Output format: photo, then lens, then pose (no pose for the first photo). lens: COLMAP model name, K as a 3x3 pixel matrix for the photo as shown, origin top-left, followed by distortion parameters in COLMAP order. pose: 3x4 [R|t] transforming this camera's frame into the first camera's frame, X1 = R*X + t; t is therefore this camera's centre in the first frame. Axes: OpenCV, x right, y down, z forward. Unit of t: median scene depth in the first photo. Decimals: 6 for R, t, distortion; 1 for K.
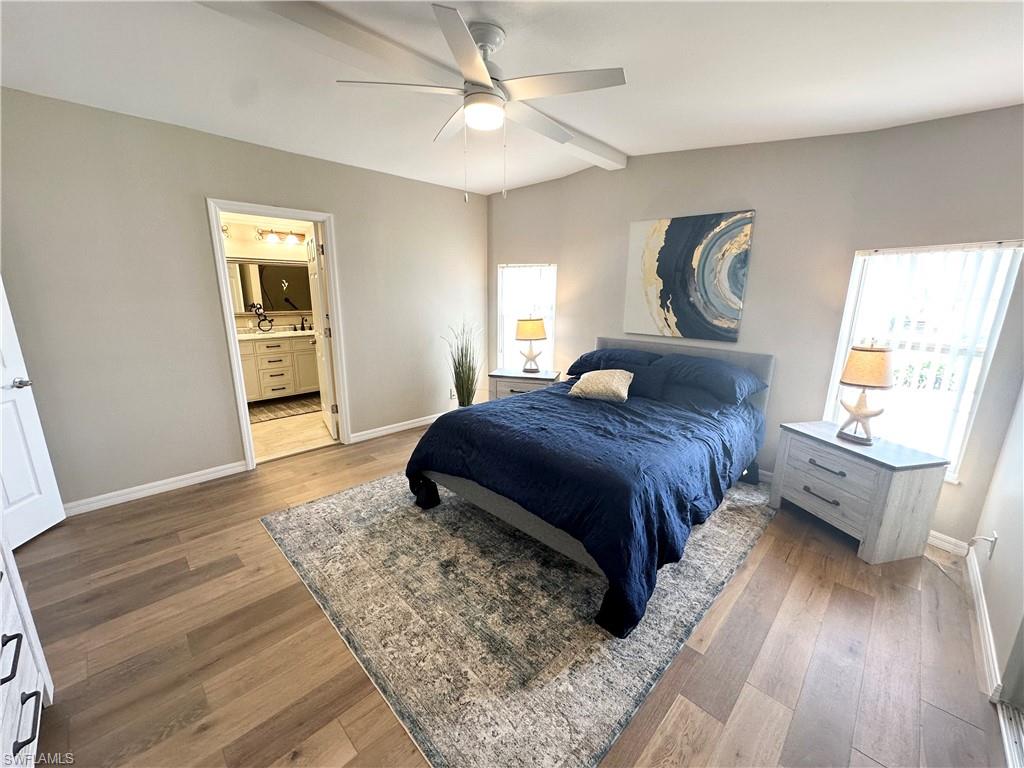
lens RADIAL K [[411.1, 0, 511.7], [0, 411.1, 385.4], [0, 0, 1]] dist [-0.003128, 0.001100]
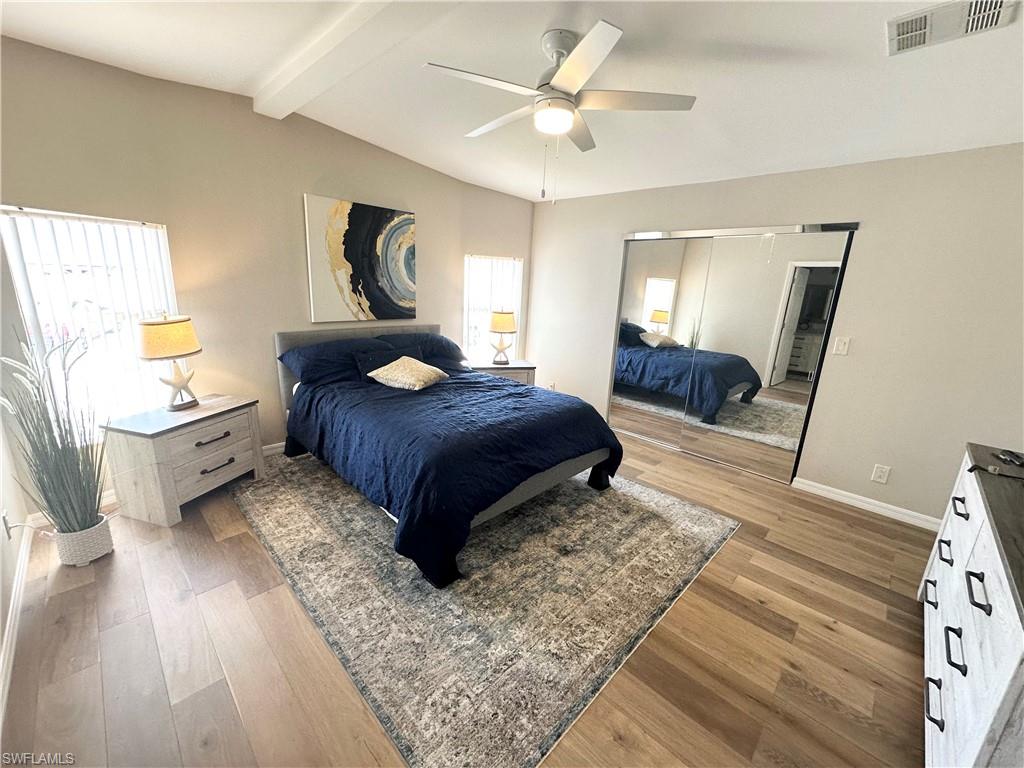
lens RADIAL K [[411.1, 0, 511.6], [0, 411.1, 384.1], [0, 0, 1]] dist [-0.003128, 0.001100]
pose [[-0.006413, -0.259367, 0.965757, -0.746287], [0.182946, 0.949173, 0.256128, -0.186365], [-0.983102, 0.178324, 0.041363, 0.709954]]
